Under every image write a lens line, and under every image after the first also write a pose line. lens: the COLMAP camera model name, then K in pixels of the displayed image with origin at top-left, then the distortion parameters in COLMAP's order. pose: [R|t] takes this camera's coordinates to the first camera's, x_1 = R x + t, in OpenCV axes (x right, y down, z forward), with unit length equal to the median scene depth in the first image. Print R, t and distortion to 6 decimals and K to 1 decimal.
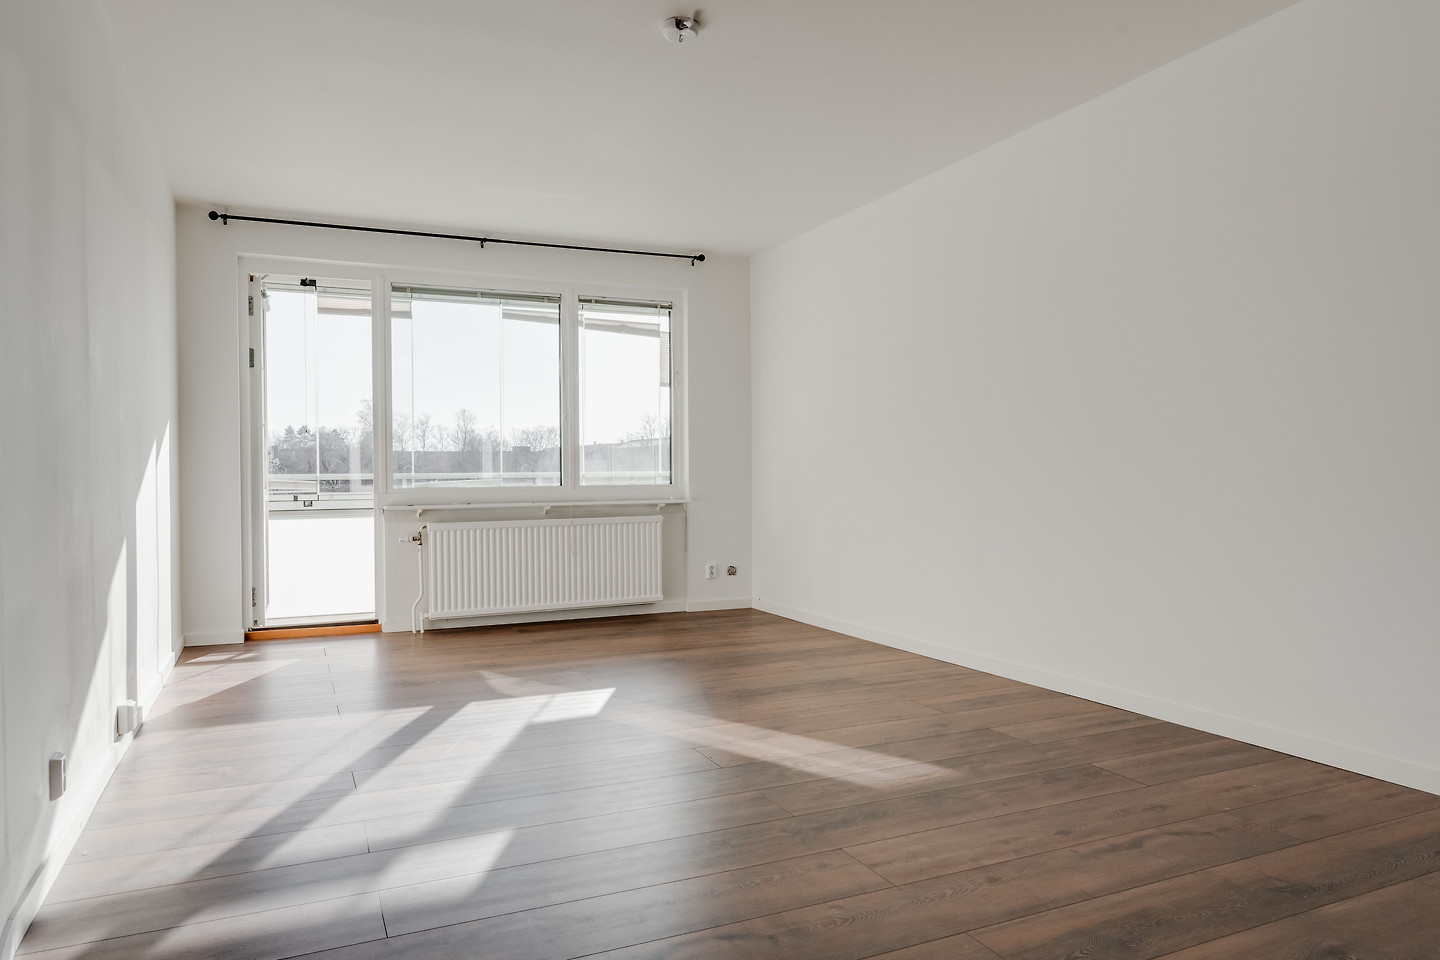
lens RADIAL K [[943.5, 0, 719.9], [0, 943.5, 477.2], [0, 0, 1]] dist [0.003427, 0.006500]
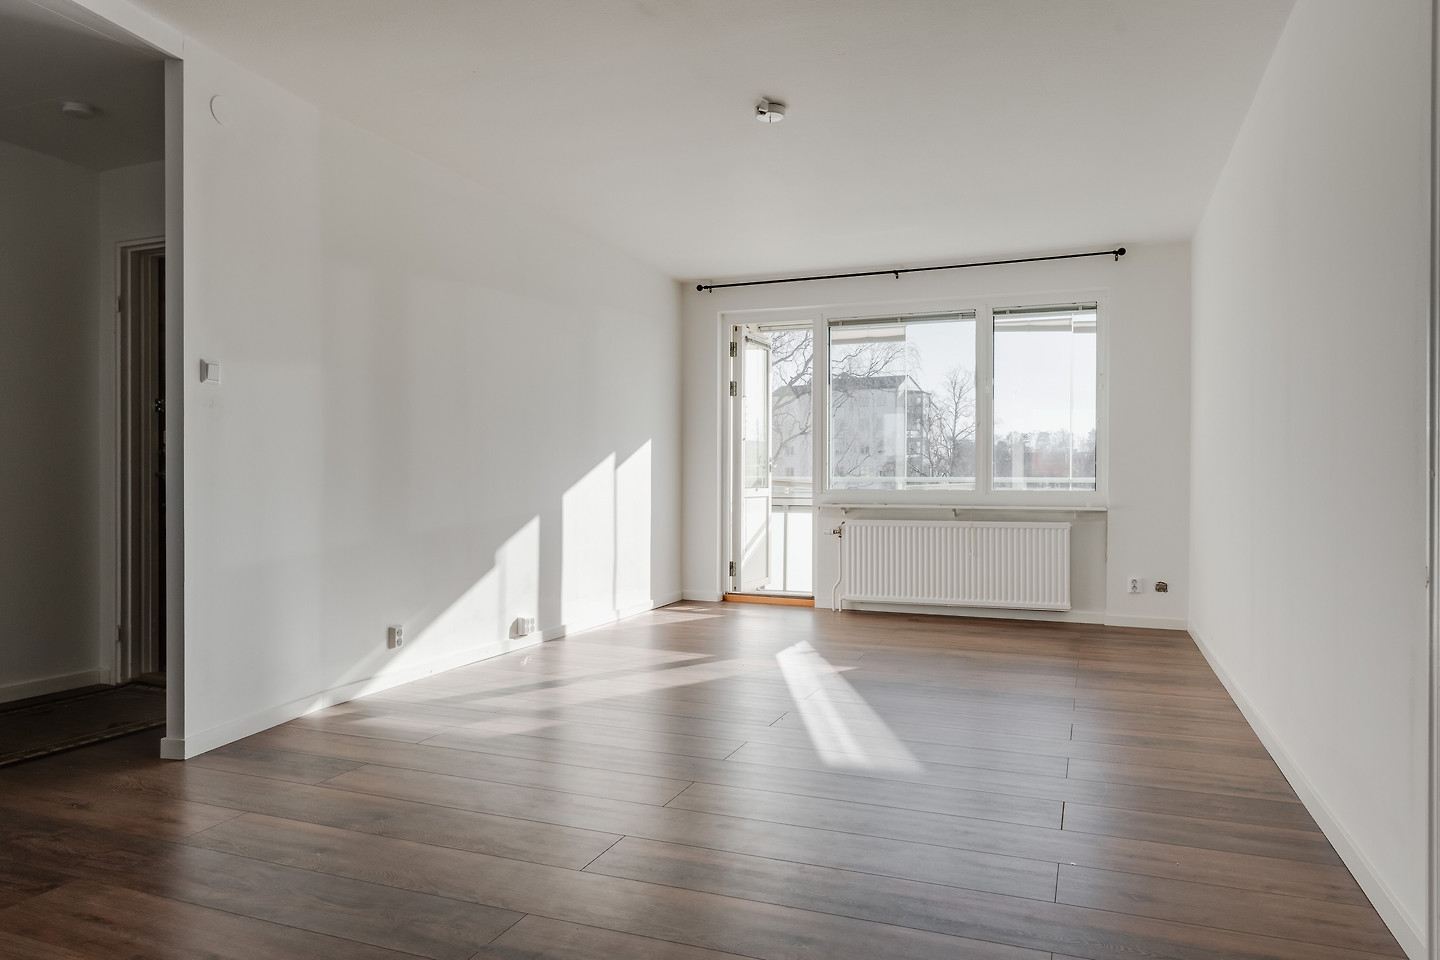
lens RADIAL K [[943.5, 0, 722.4], [0, 943.5, 478.9], [0, 0, 1]] dist [0.003427, 0.006500]
pose [[0.693361, 0.011253, -0.720502, 0.419646], [-0.012508, 0.999915, 0.003579, -0.004106], [0.720482, 0.006531, 0.693443, 0.065044]]
